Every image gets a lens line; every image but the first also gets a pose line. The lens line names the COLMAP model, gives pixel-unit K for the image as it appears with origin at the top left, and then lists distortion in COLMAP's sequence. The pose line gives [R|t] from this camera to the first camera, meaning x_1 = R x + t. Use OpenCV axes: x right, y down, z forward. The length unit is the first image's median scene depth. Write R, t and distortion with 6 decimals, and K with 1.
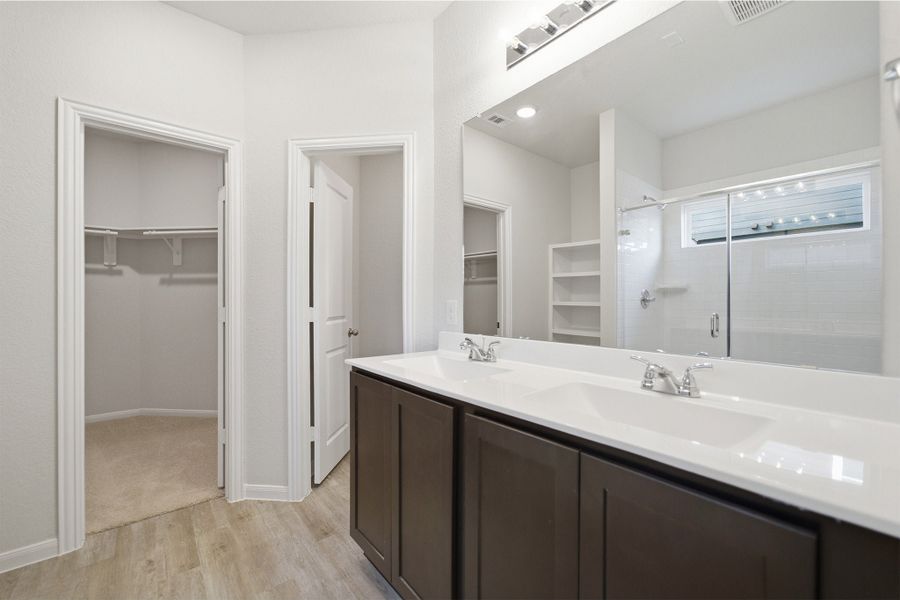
lens RADIAL K [[368.9, 0, 449.0], [0, 368.9, 297.5], [0, 0, 1]] dist [-0.026124, 0.014113]
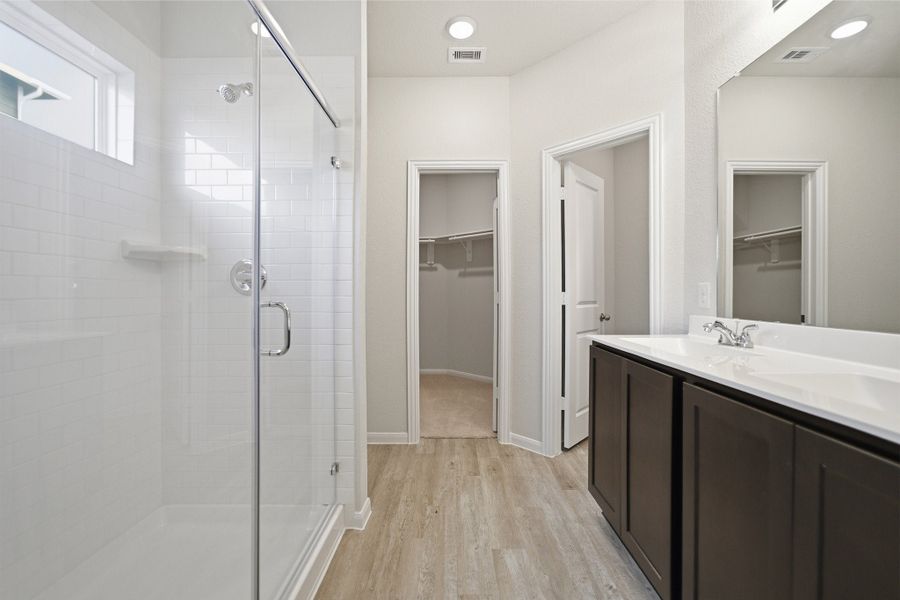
lens RADIAL K [[369.2, 0, 449.3], [0, 369.2, 297.2], [0, 0, 1]] dist [0.000835, 0.000202]
pose [[0.766870, 0.013274, -0.641665, 0.107626], [-0.001393, 0.999818, 0.019019, 0.026640], [0.641800, -0.013692, 0.766749, -0.128041]]
